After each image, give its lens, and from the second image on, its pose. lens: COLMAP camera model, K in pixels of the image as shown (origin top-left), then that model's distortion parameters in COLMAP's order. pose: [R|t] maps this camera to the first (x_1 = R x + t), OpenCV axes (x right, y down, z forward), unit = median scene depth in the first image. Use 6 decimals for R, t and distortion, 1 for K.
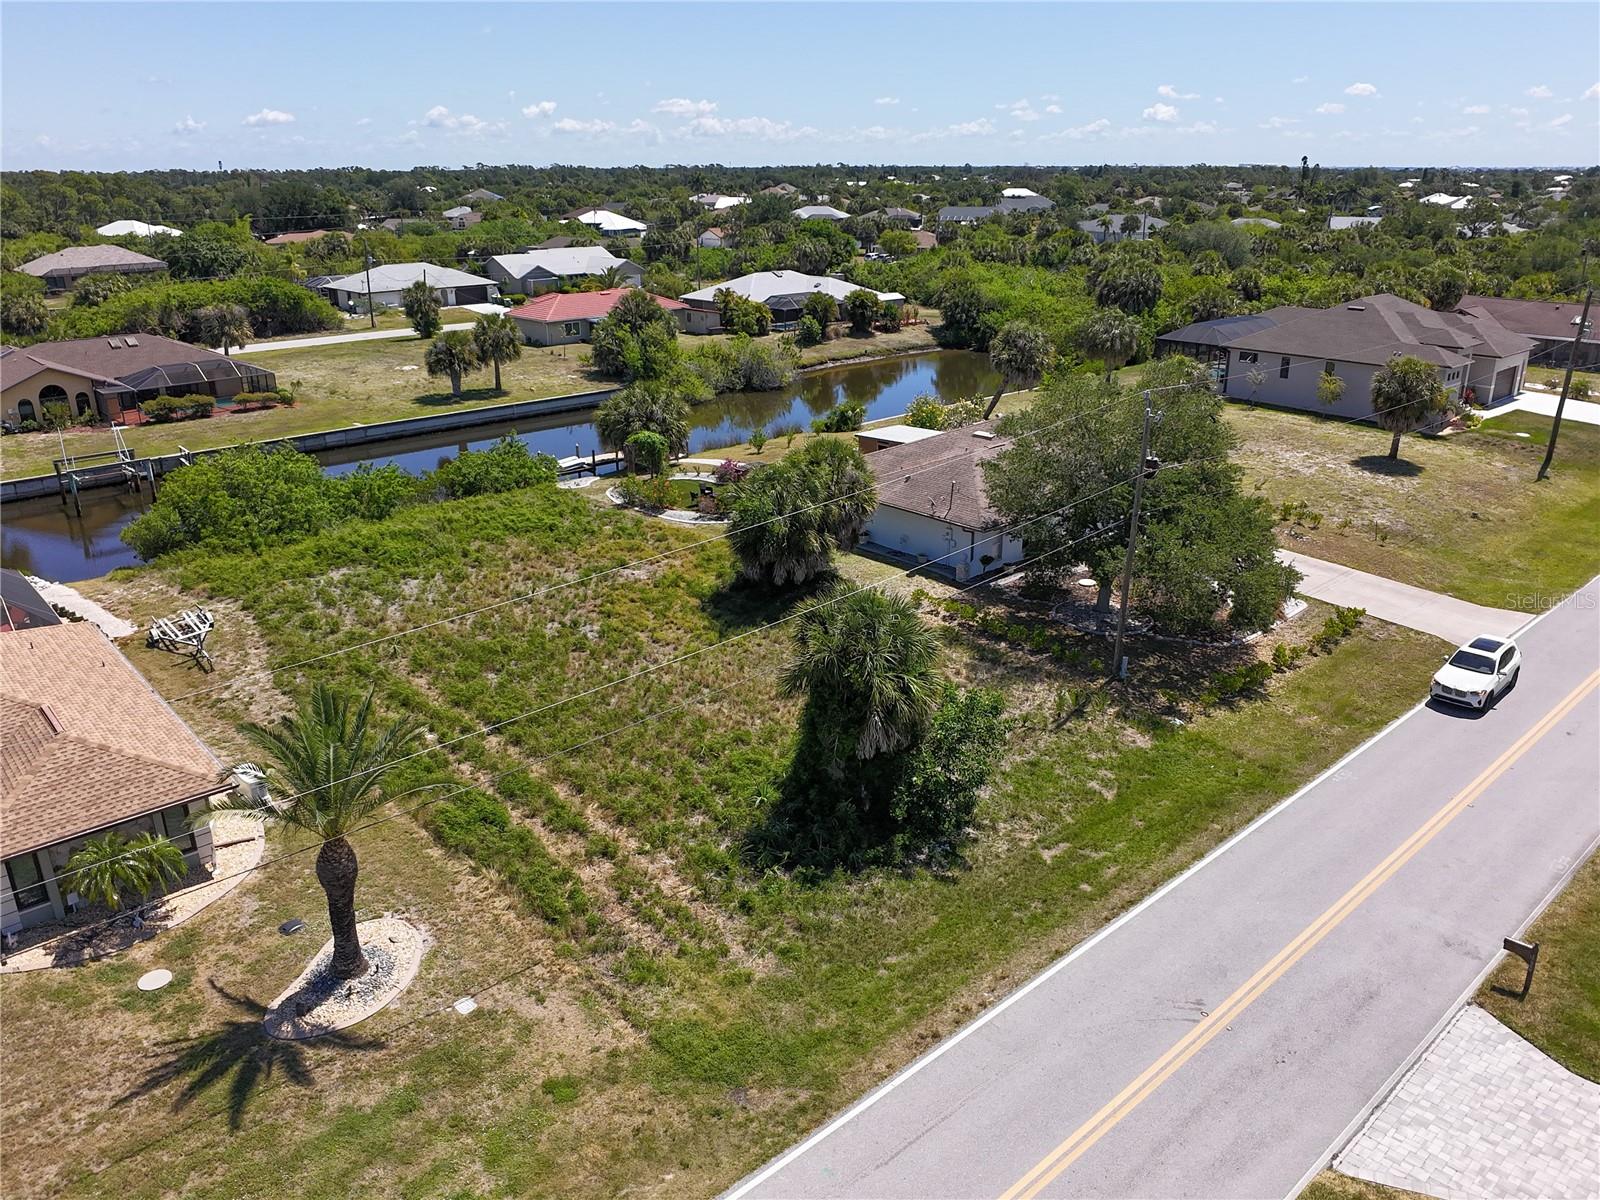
lens RADIAL K [[1179.6, 0, 802.4], [0, 1179.6, 602.1], [0, 0, 1]] dist [-0.027352, -0.013086]
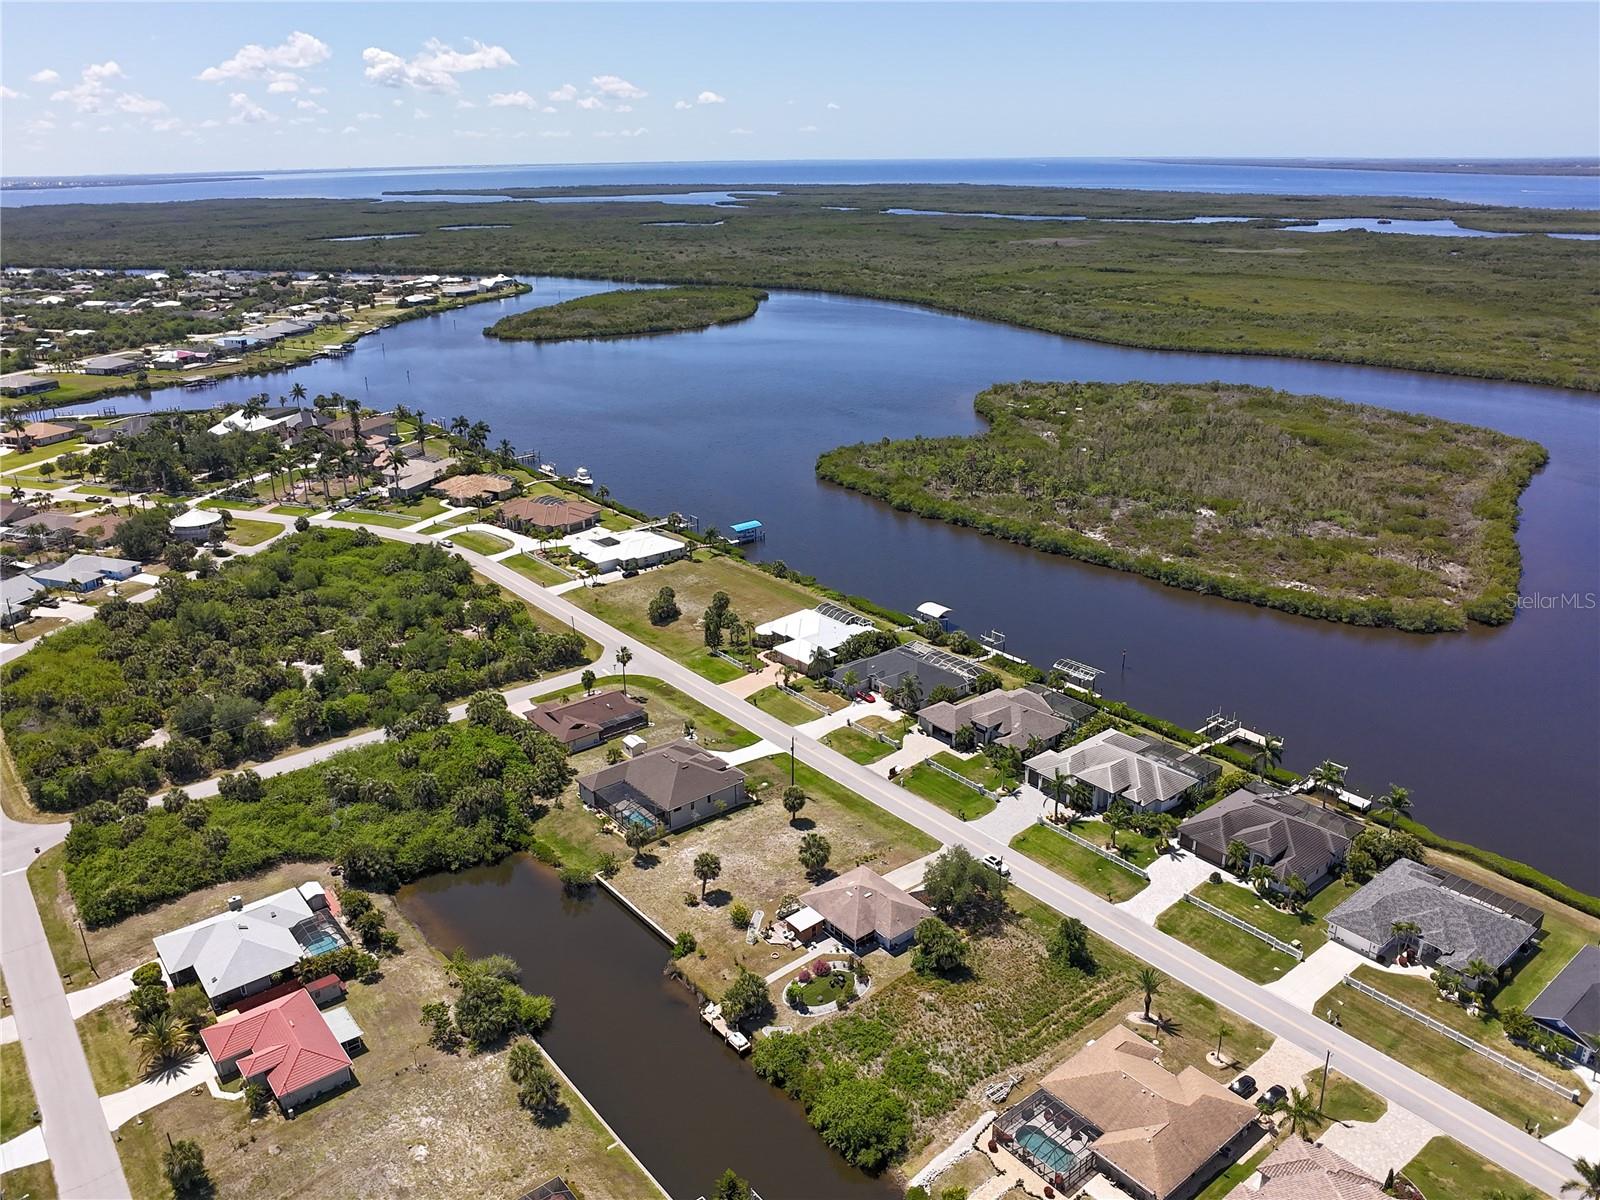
lens RADIAL K [[1179.6, 0, 802.4], [0, 1179.6, 602.1], [0, 0, 1]] dist [-0.027352, -0.013086]
pose [[0.052545, -0.349975, 0.935284, -2.983539], [0.358352, 0.880806, 0.309457, -2.236922], [-0.932107, 0.318900, 0.171697, 0.552401]]
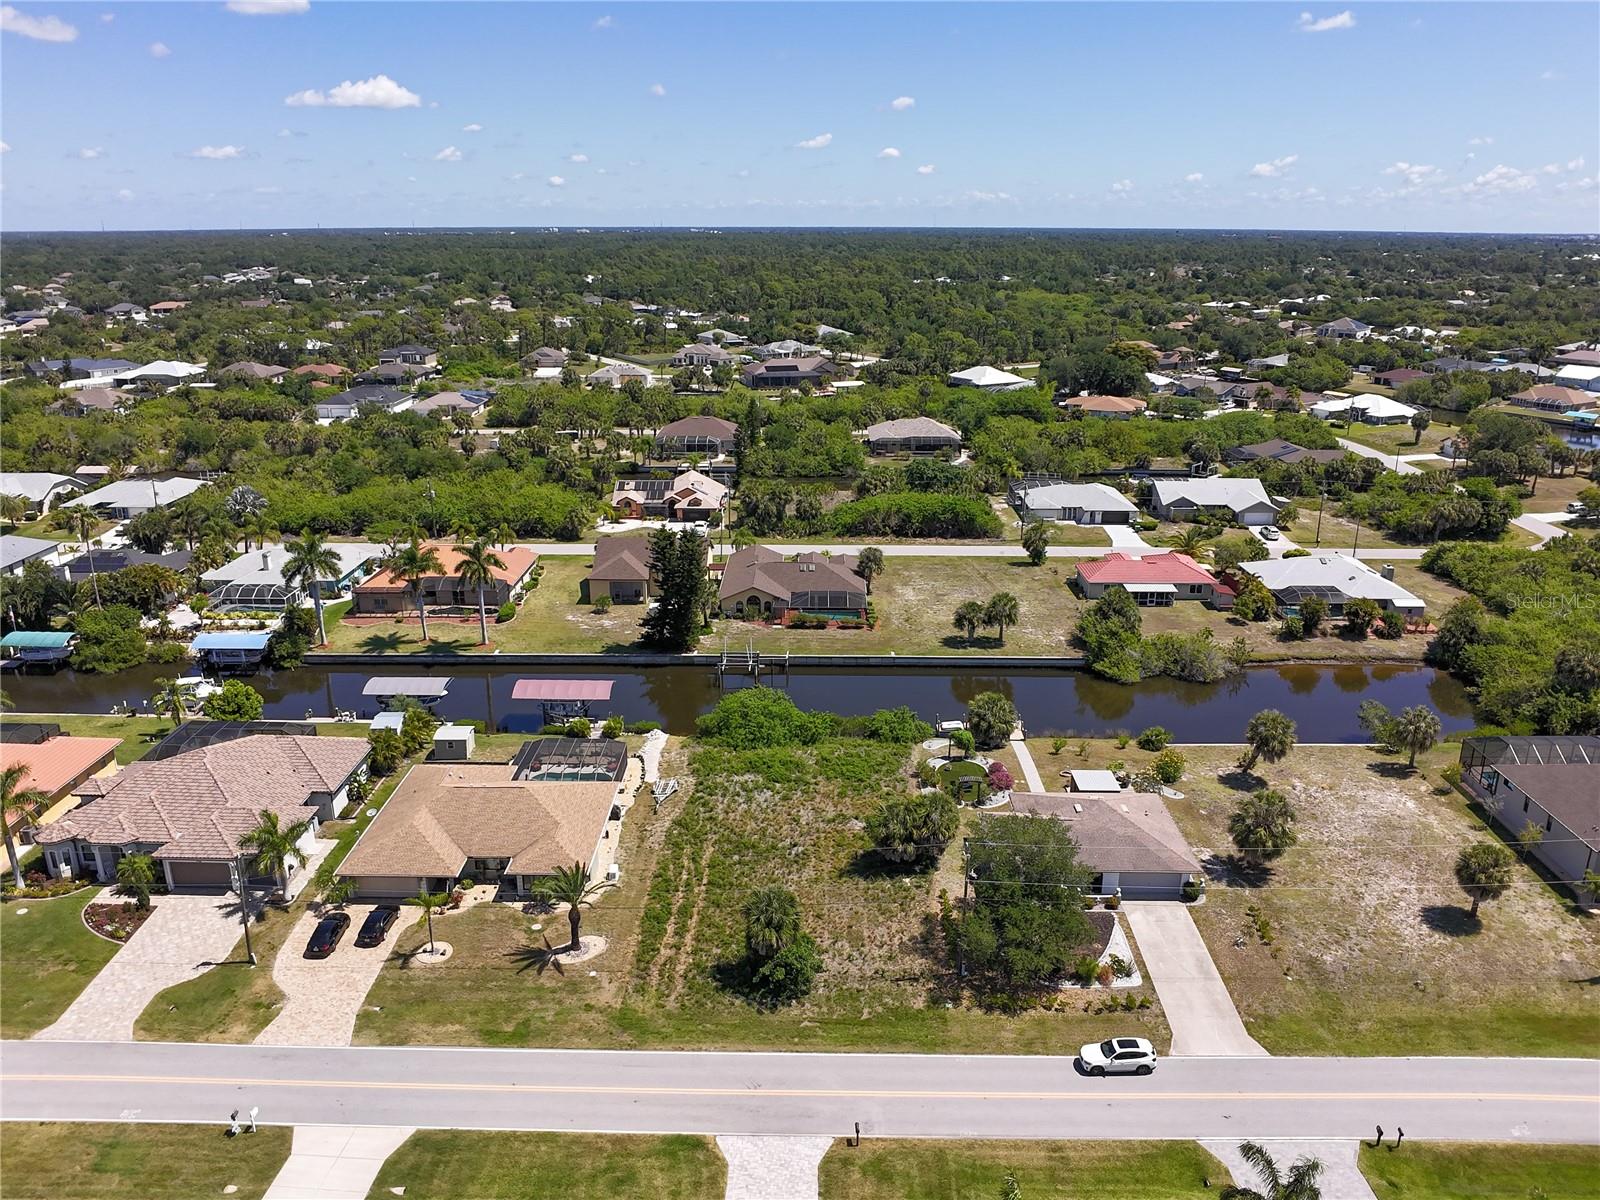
lens RADIAL K [[1179.6, 0, 802.4], [0, 1179.6, 602.1], [0, 0, 1]] dist [-0.027352, -0.013086]
pose [[0.731740, 0.215532, -0.646608, 1.122445], [-0.242298, 0.968974, 0.048787, -0.524728], [0.637062, 0.120973, 0.761261, -0.666802]]
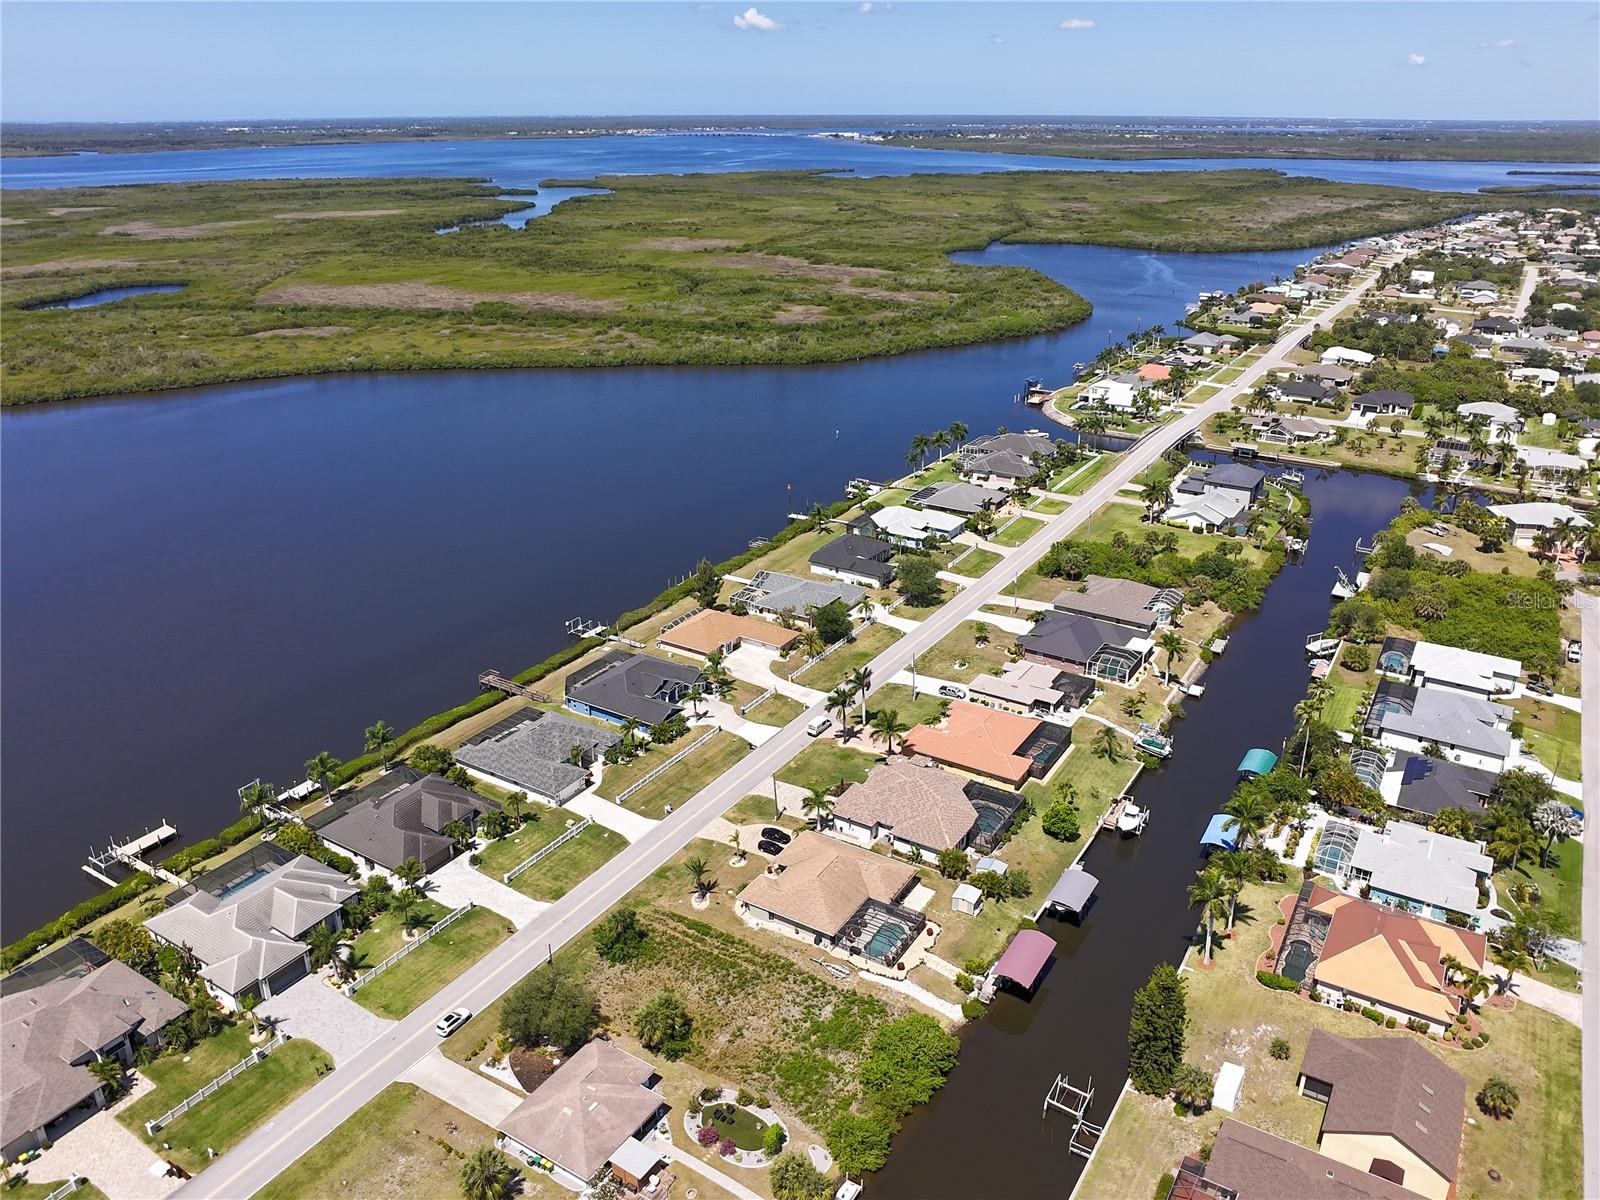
lens RADIAL K [[1179.6, 0, 802.4], [0, 1179.6, 602.1], [0, 0, 1]] dist [-0.027352, -0.013086]
pose [[-0.960440, 0.114233, -0.253980, 0.296879], [-0.090780, 0.733763, 0.673313, -3.014540], [0.263276, 0.669733, -0.694365, 2.618476]]
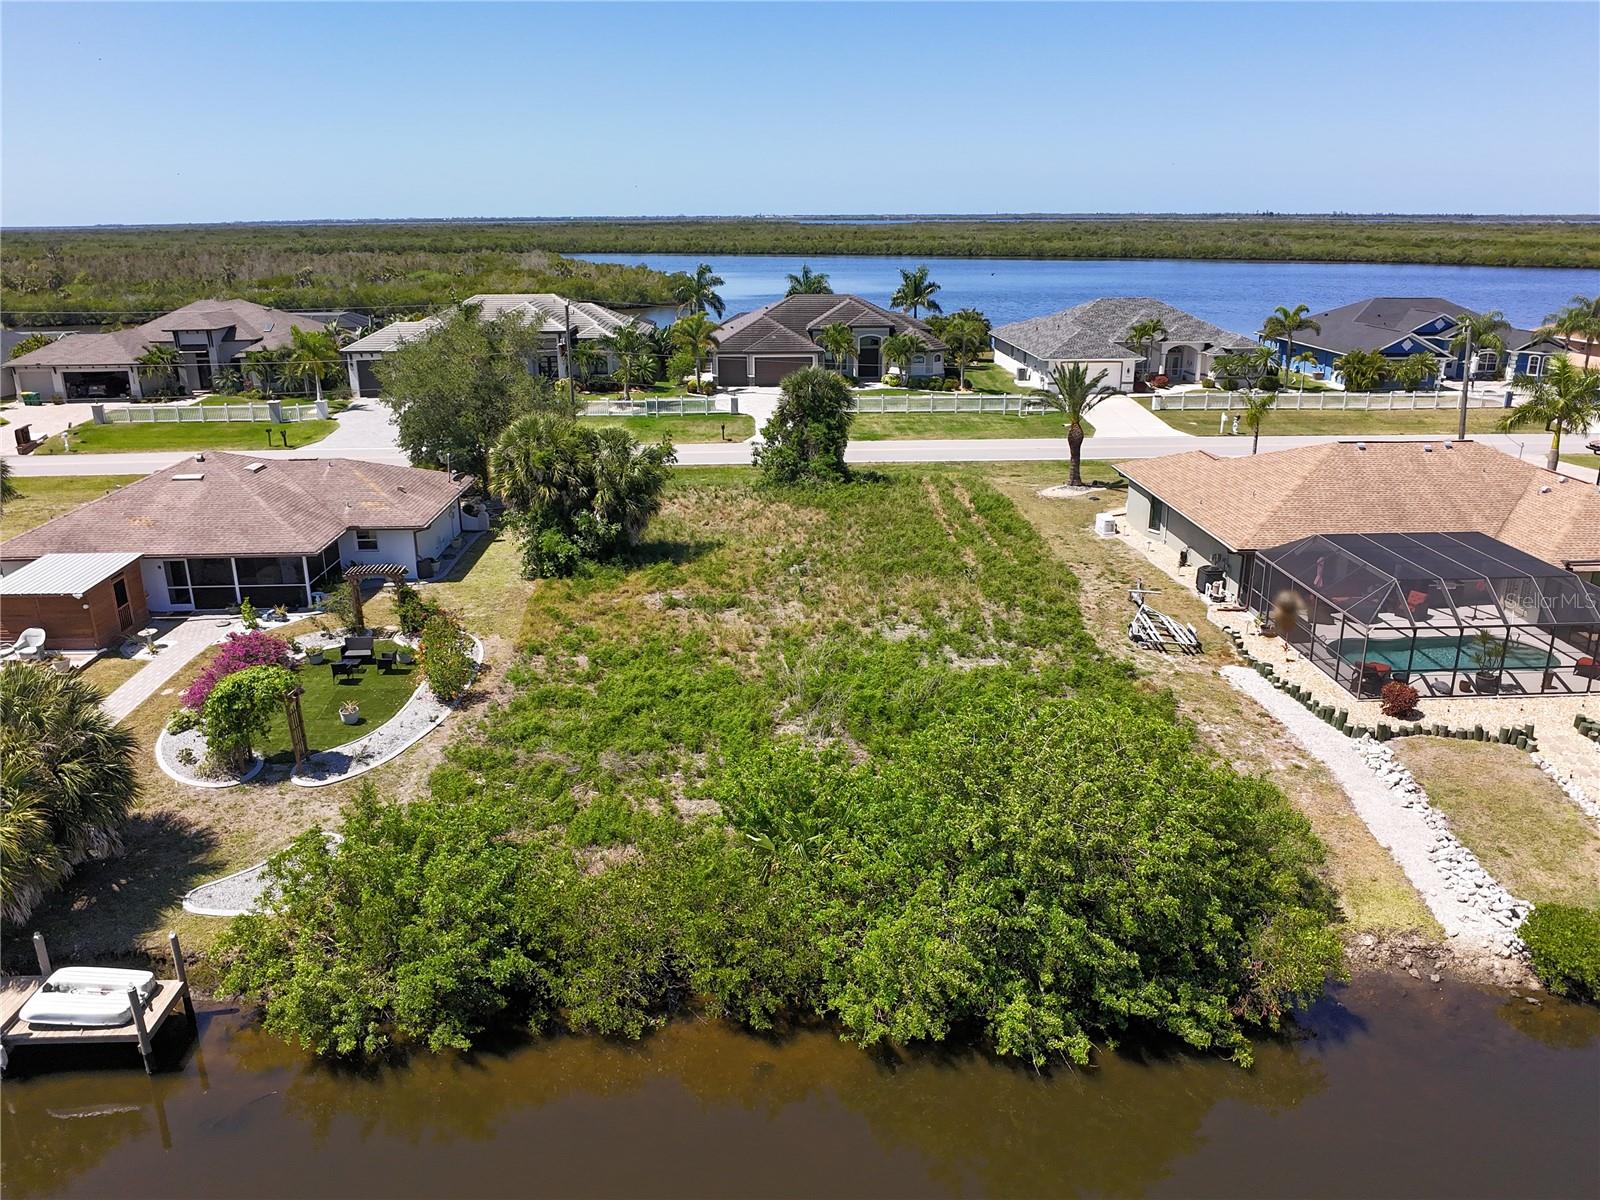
lens RADIAL K [[1179.6, 0, 802.4], [0, 1179.6, 602.1], [0, 0, 1]] dist [-0.027352, -0.013086]
pose [[-0.768835, -0.189176, 0.610824, -0.874743], [0.232897, 0.806783, 0.543010, -0.553872], [-0.595527, 0.559744, -0.576225, 1.689898]]
